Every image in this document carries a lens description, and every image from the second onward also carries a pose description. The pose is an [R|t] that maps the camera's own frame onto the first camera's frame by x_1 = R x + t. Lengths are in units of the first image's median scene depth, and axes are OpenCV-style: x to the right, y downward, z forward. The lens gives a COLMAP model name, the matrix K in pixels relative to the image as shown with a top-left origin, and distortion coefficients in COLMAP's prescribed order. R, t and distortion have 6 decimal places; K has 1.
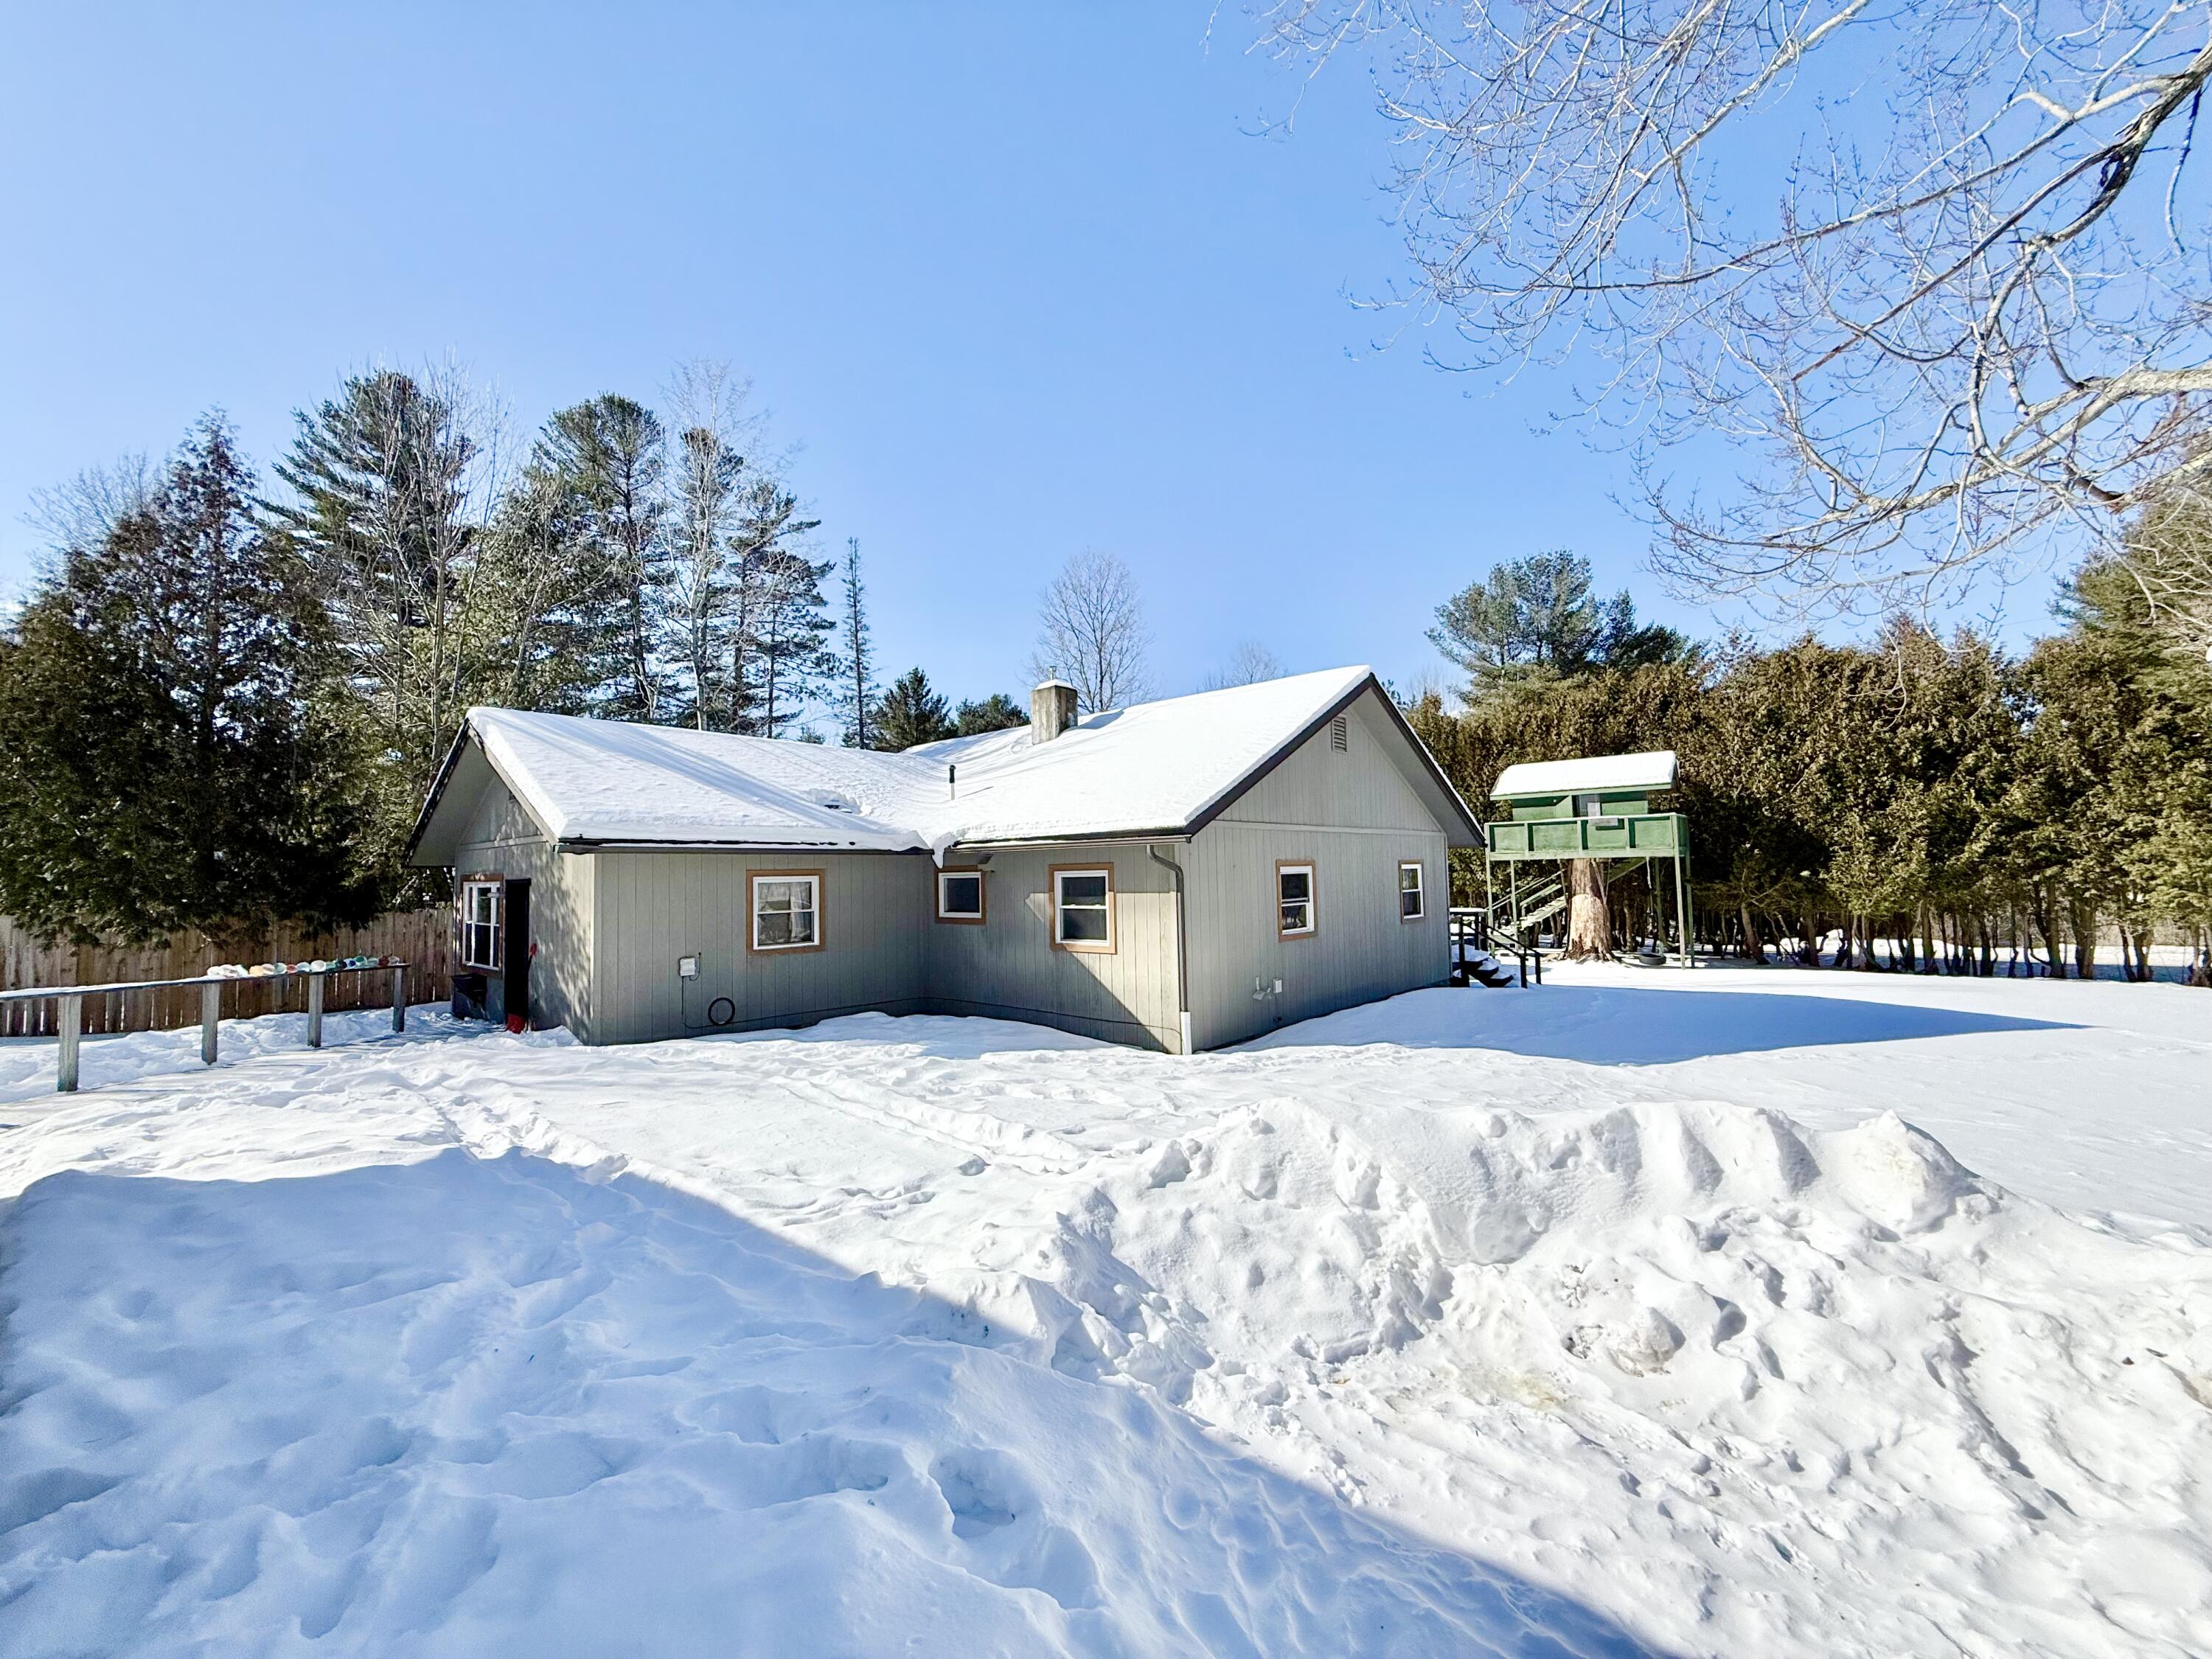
lens RADIAL K [[878.6, 0, 1106.0], [0, 878.6, 829.5], [0, 0, 1]] dist [0.002123, 0.000021]
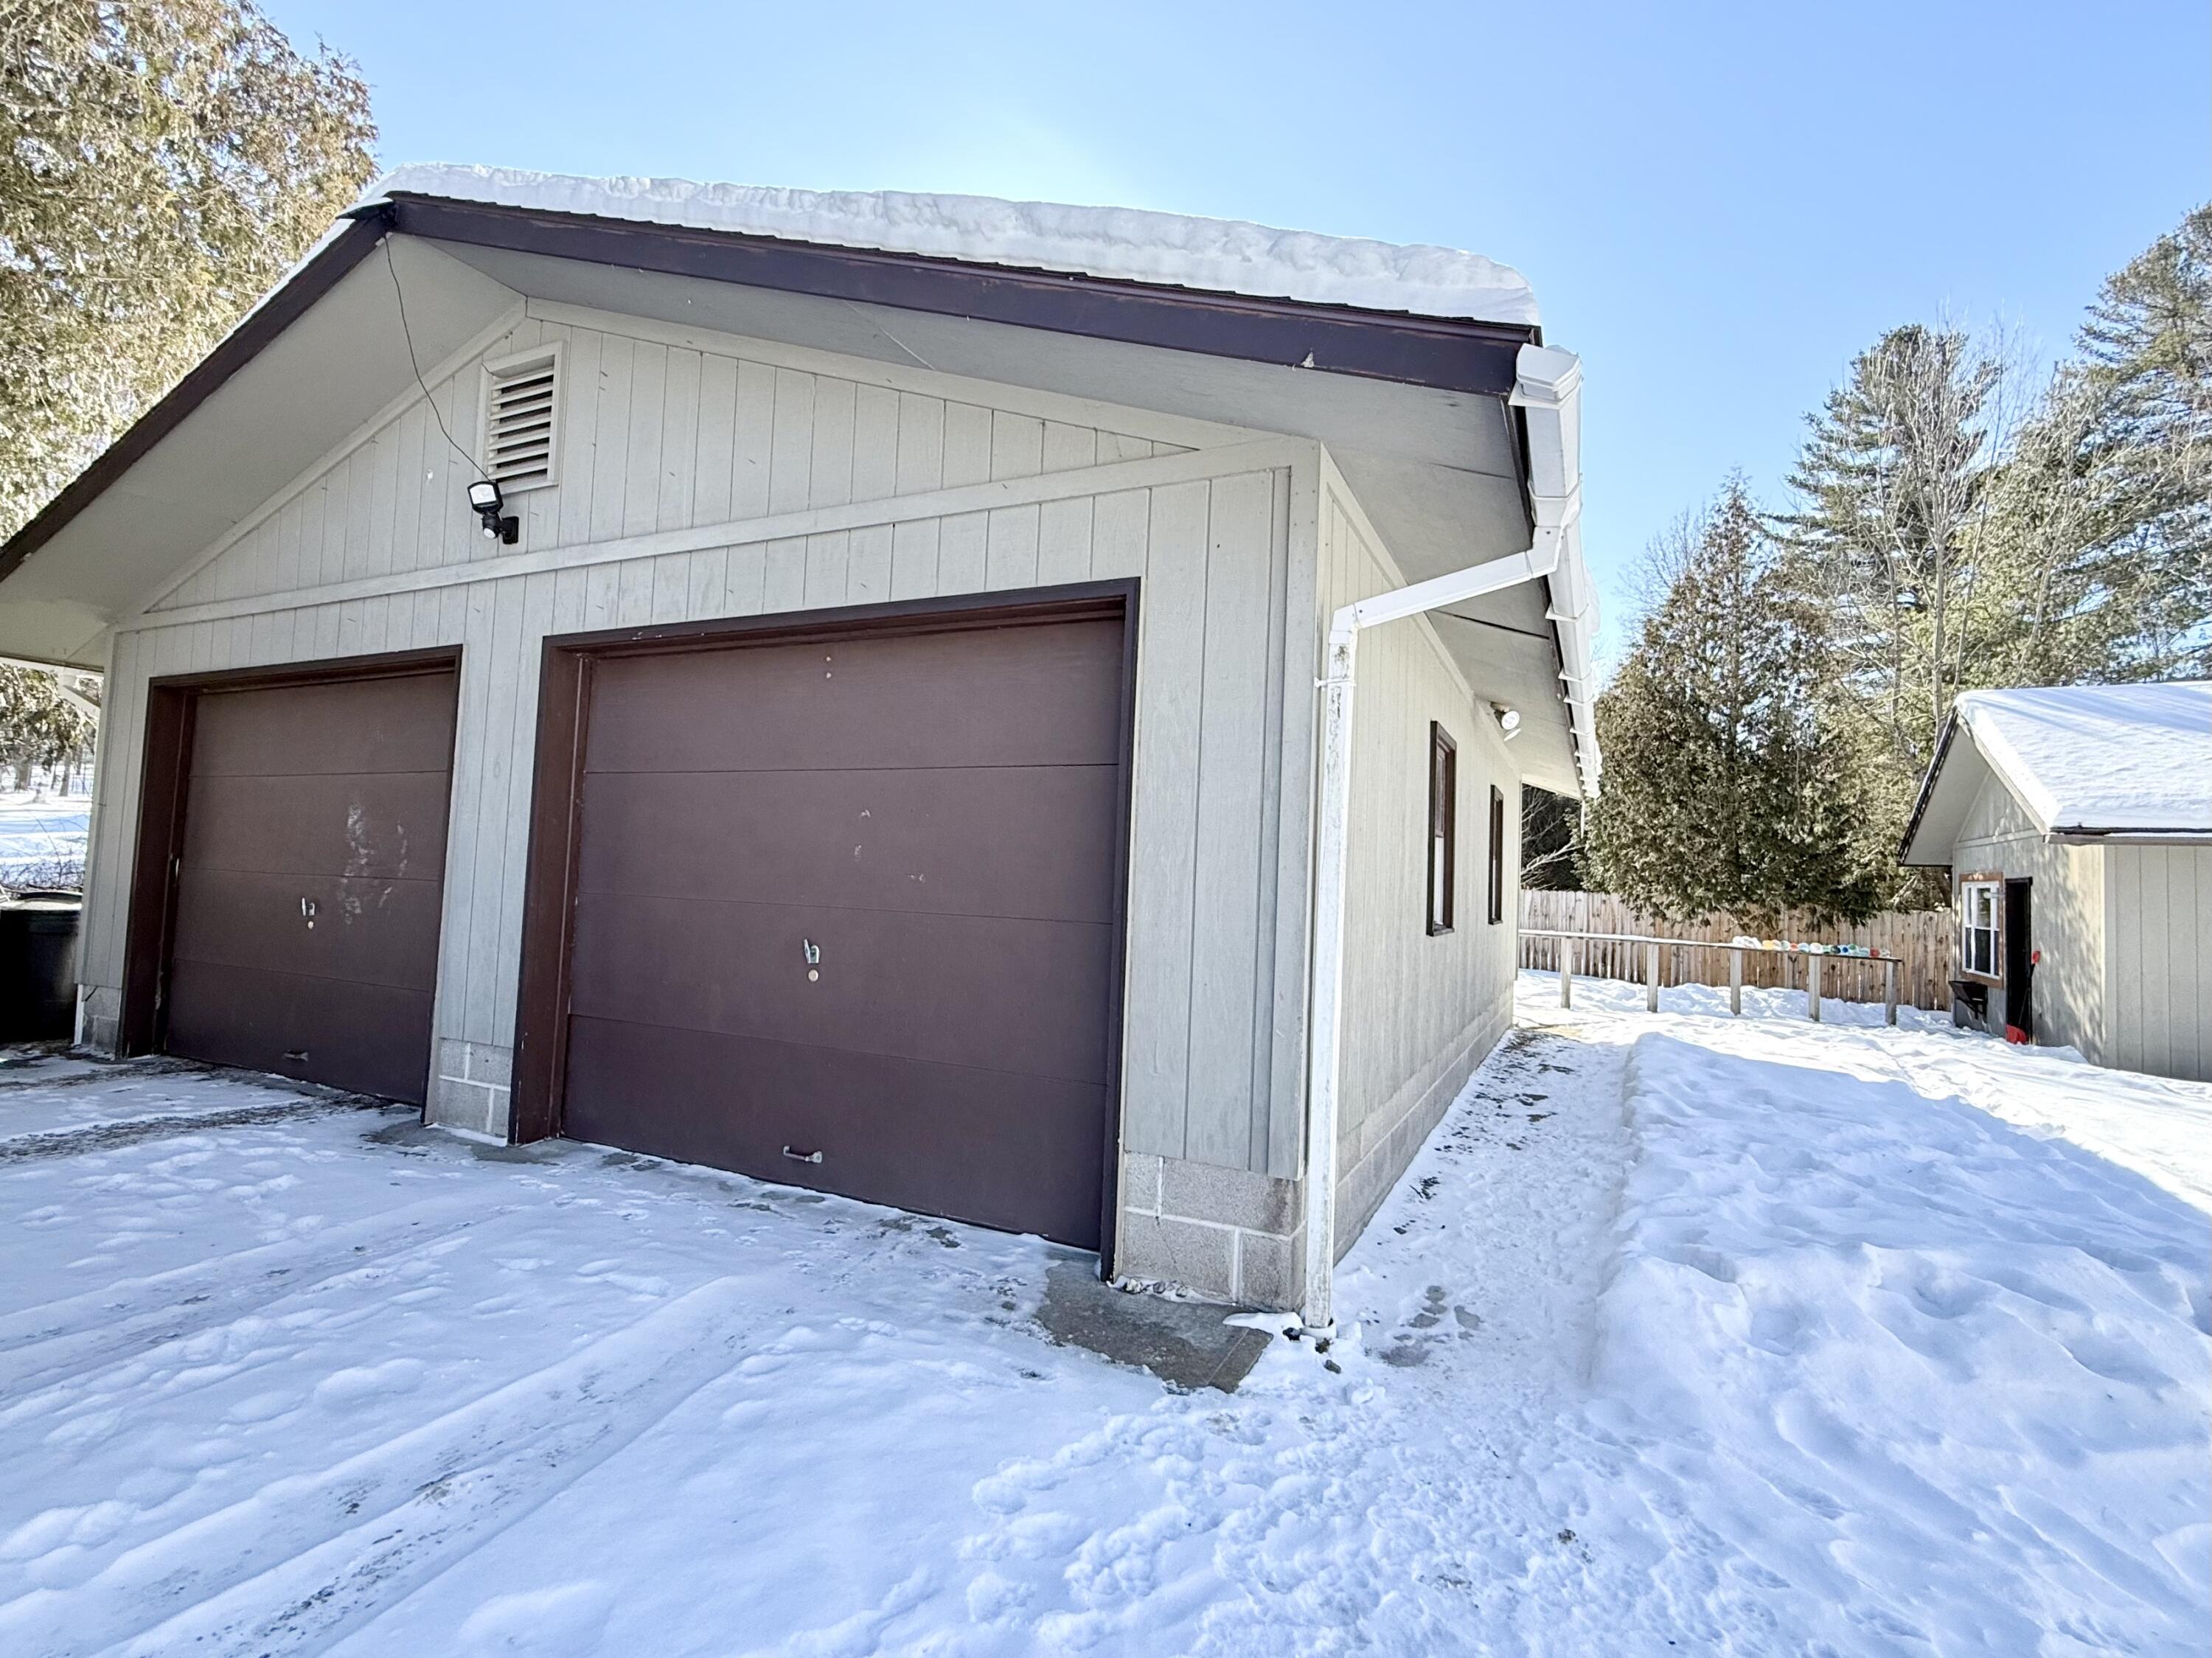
lens RADIAL K [[1012.8, 0, 1106.0], [0, 1012.8, 829.0], [0, 0, 1]] dist [0.001060, -0.000492]
pose [[0.214724, -0.016122, -0.976542, 0.128139], [0.008447, 0.999857, -0.014650, 0.012994], [0.976638, -0.005104, 0.214830, -0.115969]]
